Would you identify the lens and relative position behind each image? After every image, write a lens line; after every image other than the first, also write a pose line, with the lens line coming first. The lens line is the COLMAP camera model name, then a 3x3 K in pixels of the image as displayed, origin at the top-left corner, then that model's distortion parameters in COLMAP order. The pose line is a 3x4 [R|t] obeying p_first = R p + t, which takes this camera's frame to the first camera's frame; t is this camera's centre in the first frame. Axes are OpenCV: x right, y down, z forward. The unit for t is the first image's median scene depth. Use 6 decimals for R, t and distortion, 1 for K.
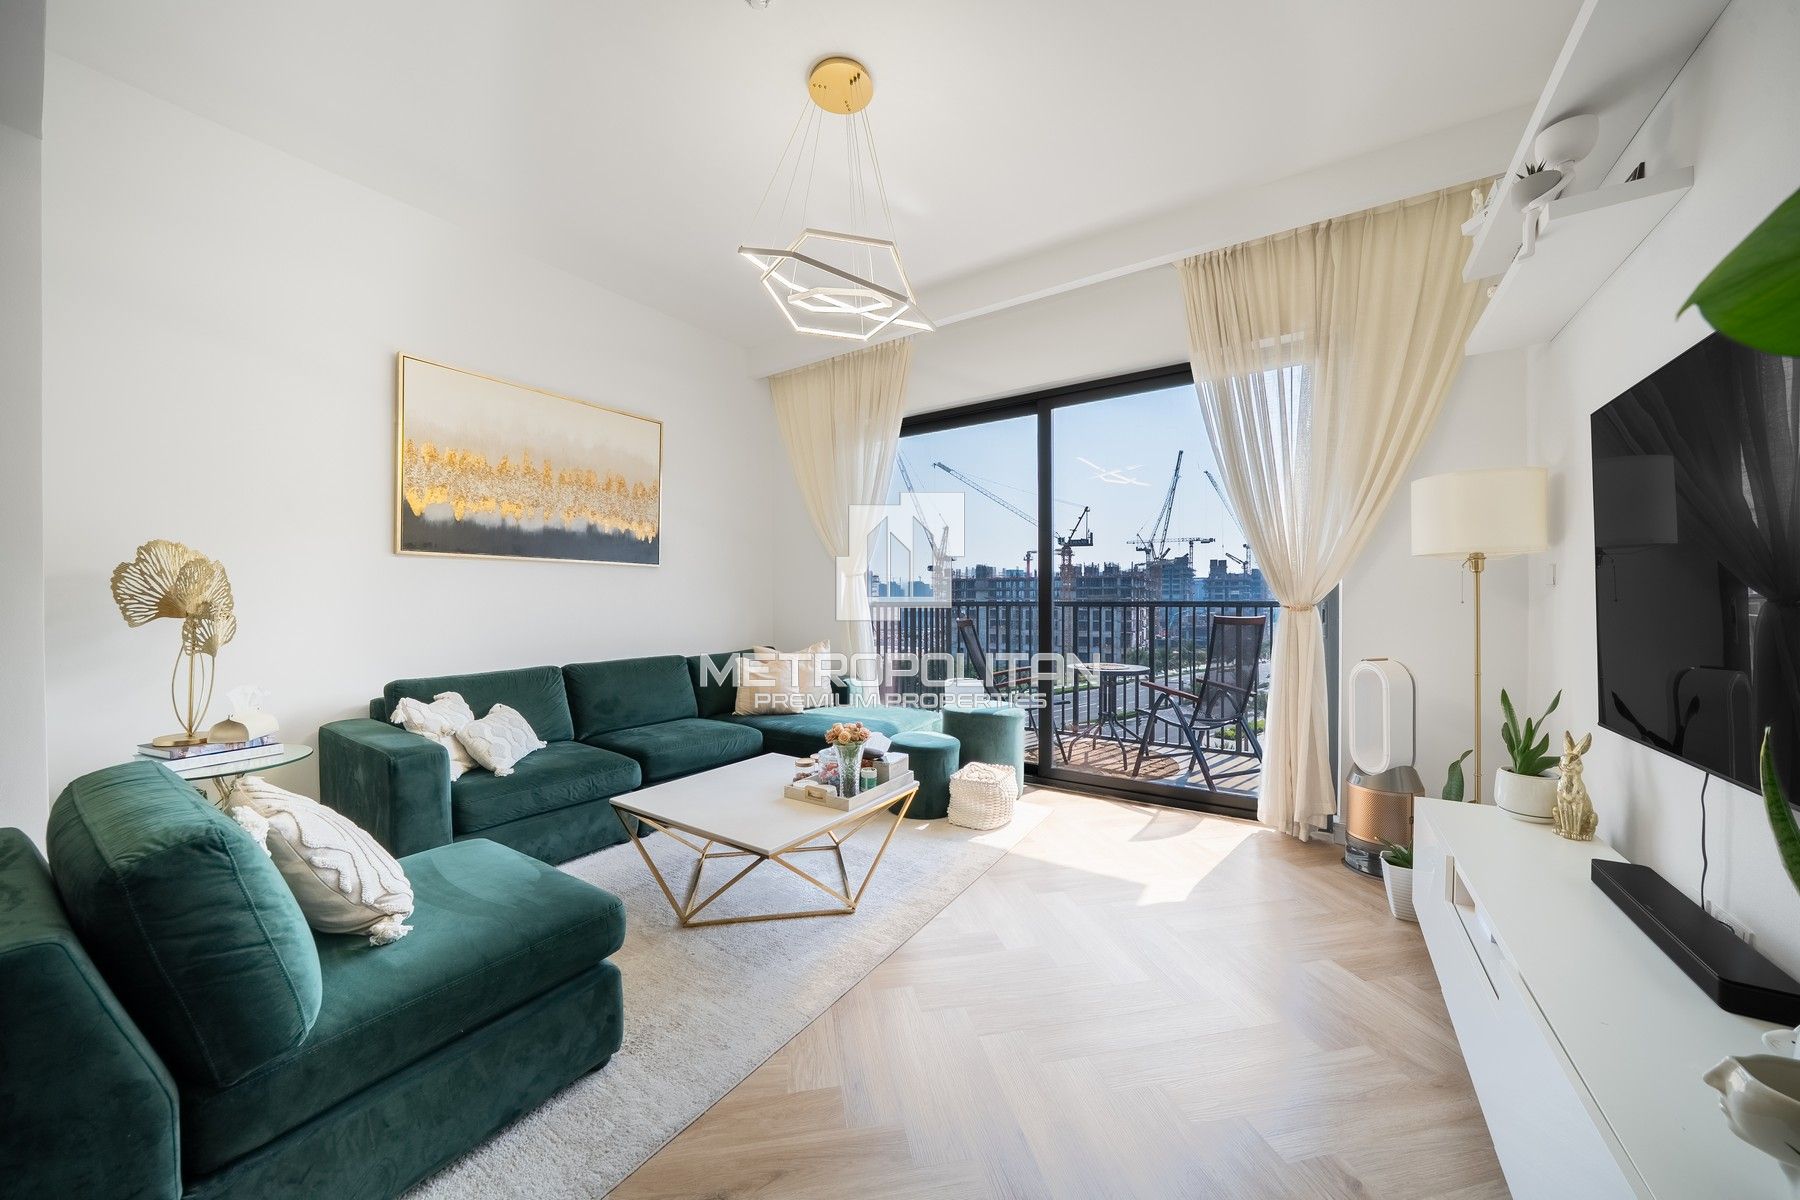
lens RADIAL K [[613.4, 0, 904.1], [0, 613.4, 605.4], [0, 0, 1]] dist [-0.007427, 0.000351]
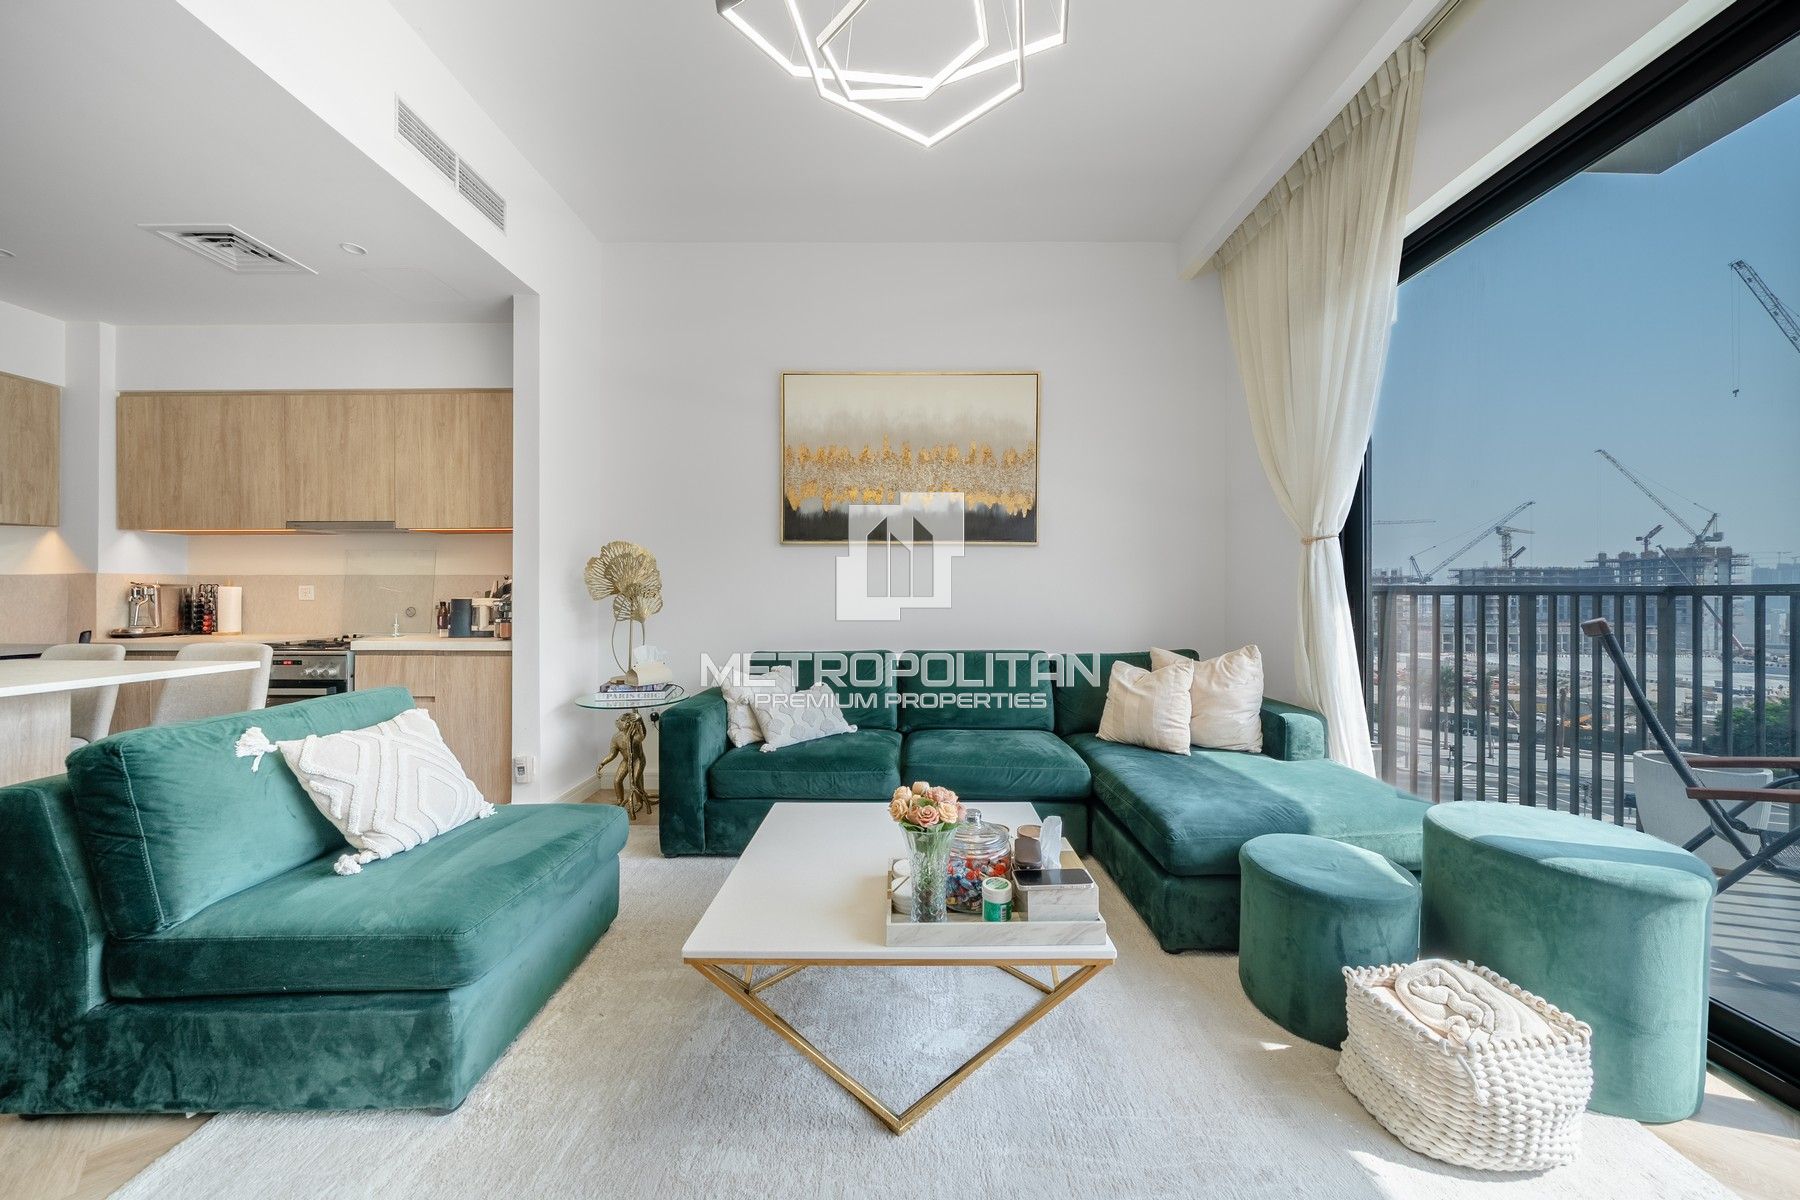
lens RADIAL K [[614.6, 0, 900.0], [0, 614.6, 600.0], [0, 0, 1]] dist [-0.008019, -0.000007]
pose [[0.556711, 0.005880, -0.830686, 0.369765], [-0.006503, 0.999975, 0.002720, 0.022929], [0.830681, 0.003887, 0.556735, 0.696682]]
